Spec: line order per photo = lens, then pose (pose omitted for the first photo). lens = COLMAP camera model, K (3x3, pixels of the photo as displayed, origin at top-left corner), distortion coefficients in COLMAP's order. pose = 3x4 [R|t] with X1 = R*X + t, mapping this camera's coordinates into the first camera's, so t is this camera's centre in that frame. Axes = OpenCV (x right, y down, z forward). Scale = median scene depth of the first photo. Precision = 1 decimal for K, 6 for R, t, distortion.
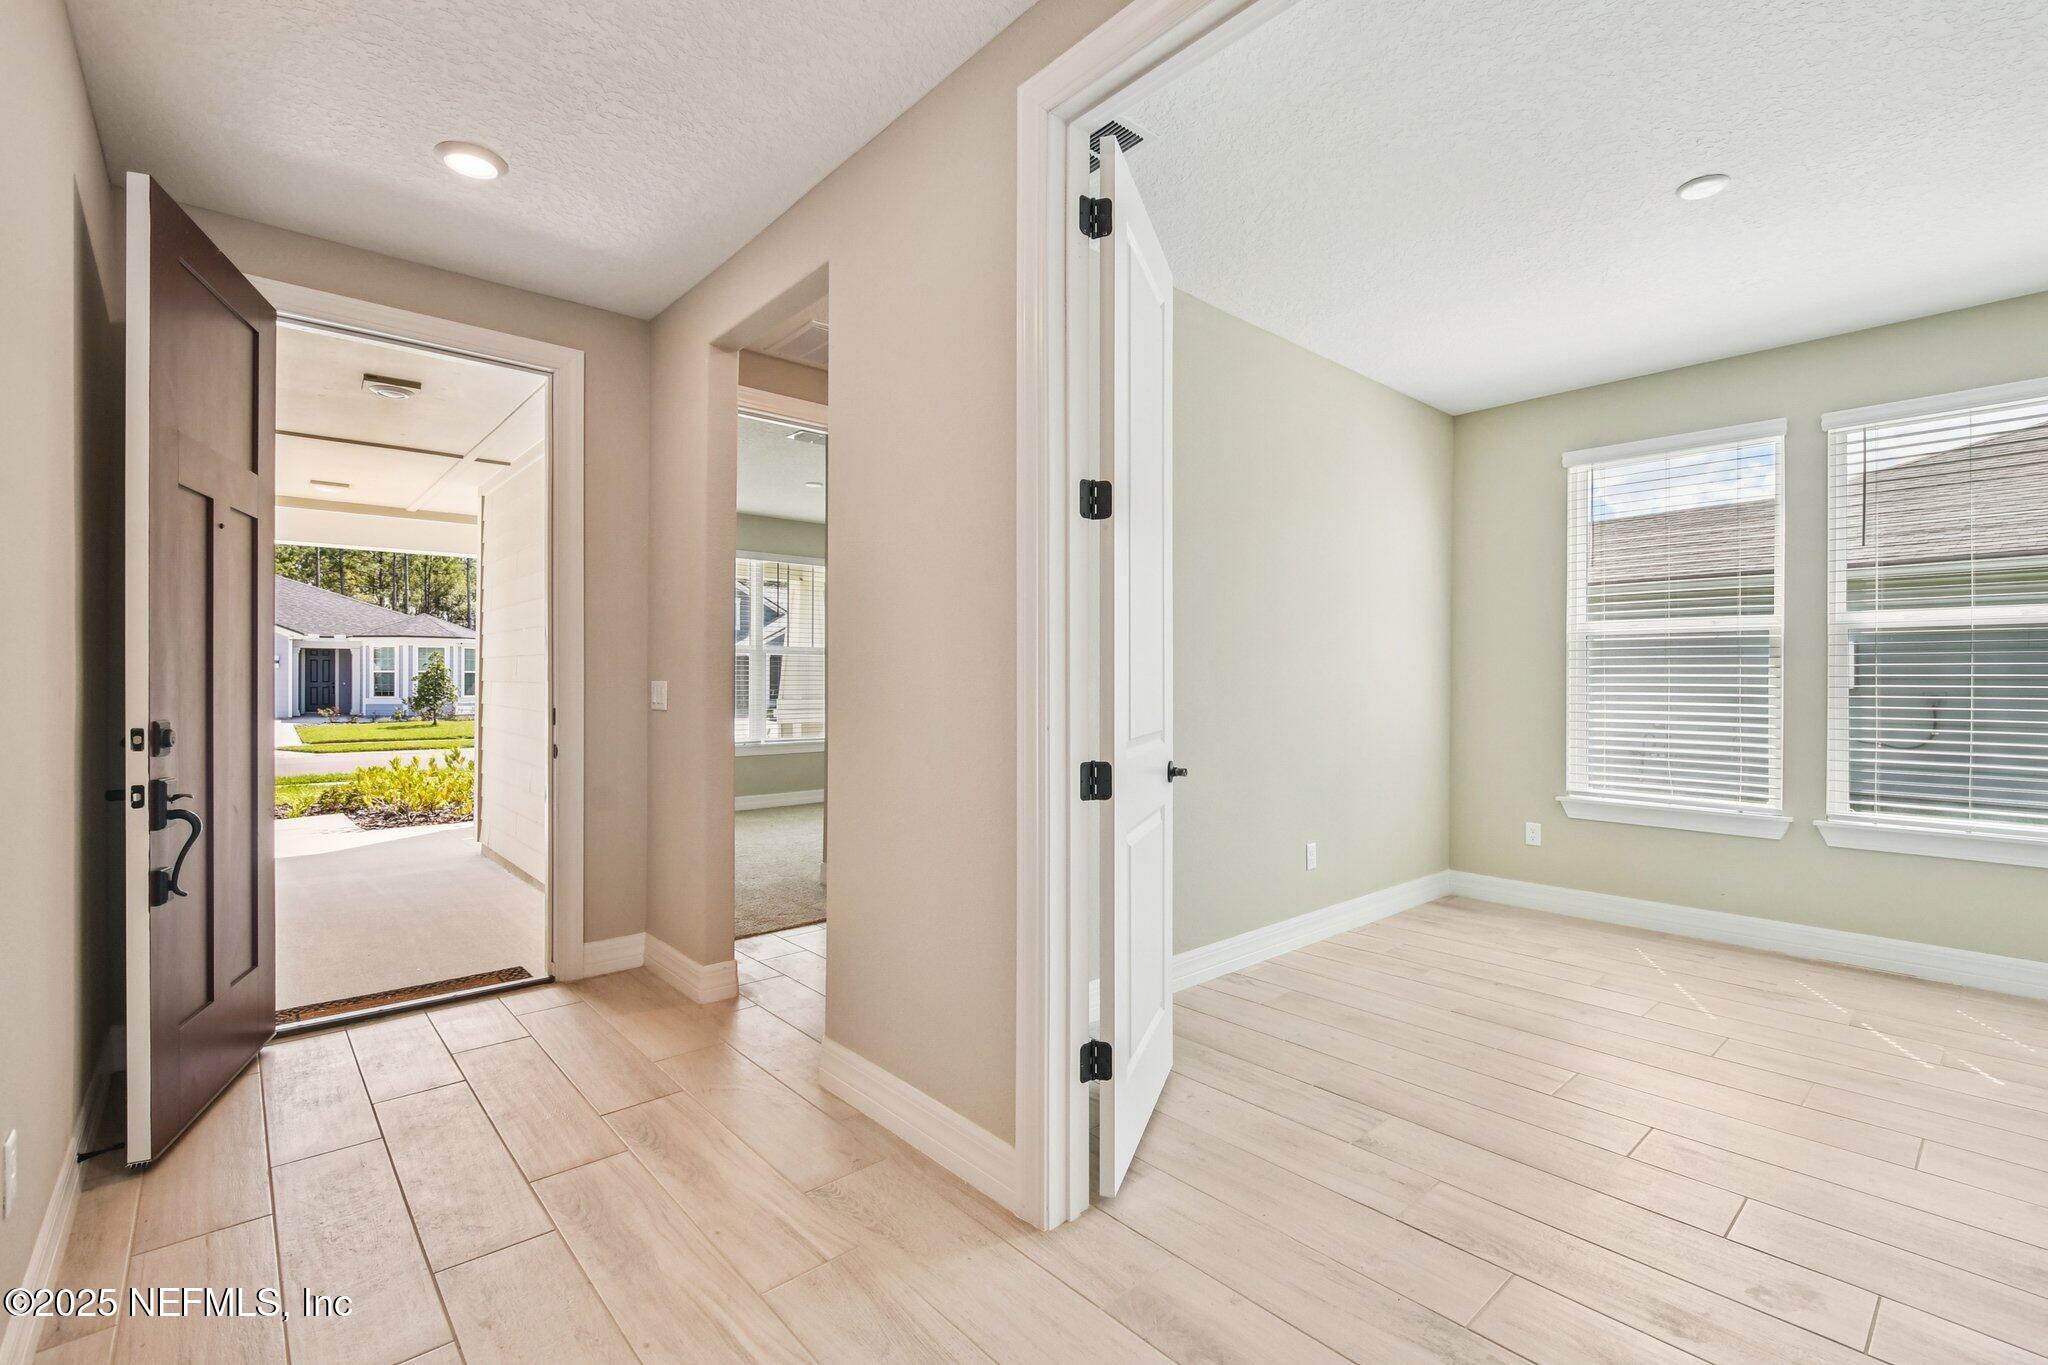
lens RADIAL K [[903.9, 0, 1045.9], [0, 903.9, 677.6], [0, 0, 1]] dist [0.007858, -0.006128]
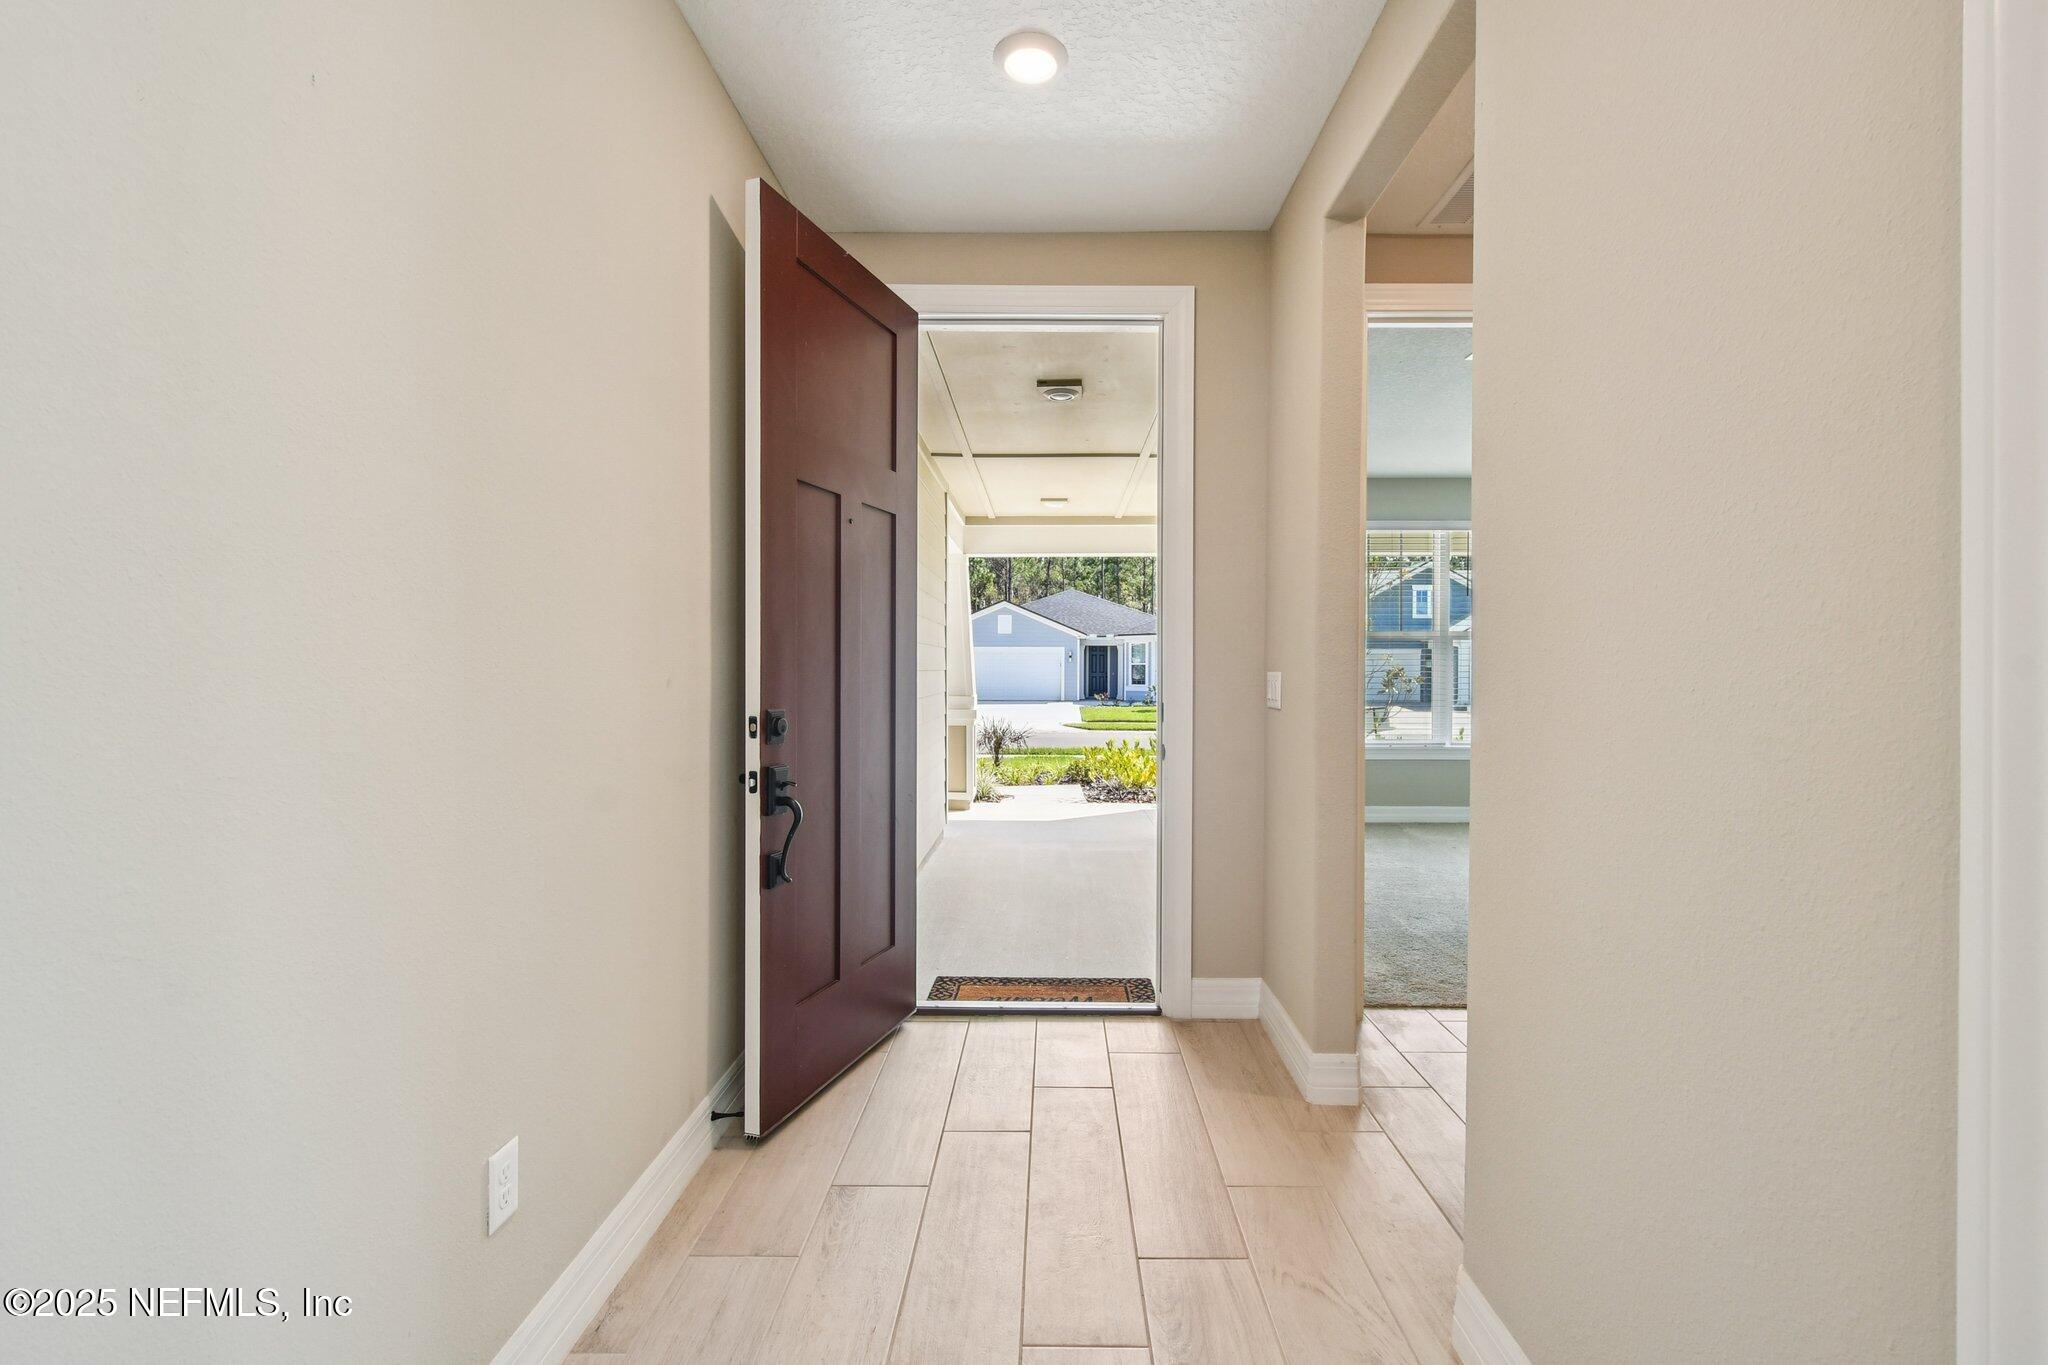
lens RADIAL K [[903.9, 0, 1045.9], [0, 903.9, 677.6], [0, 0, 1]] dist [0.007858, -0.006128]
pose [[0.733146, 0.005663, -0.680048, -0.031297], [0.000873, 0.999957, 0.009269, 0.001342], [0.680071, -0.007389, 0.733109, 0.285826]]
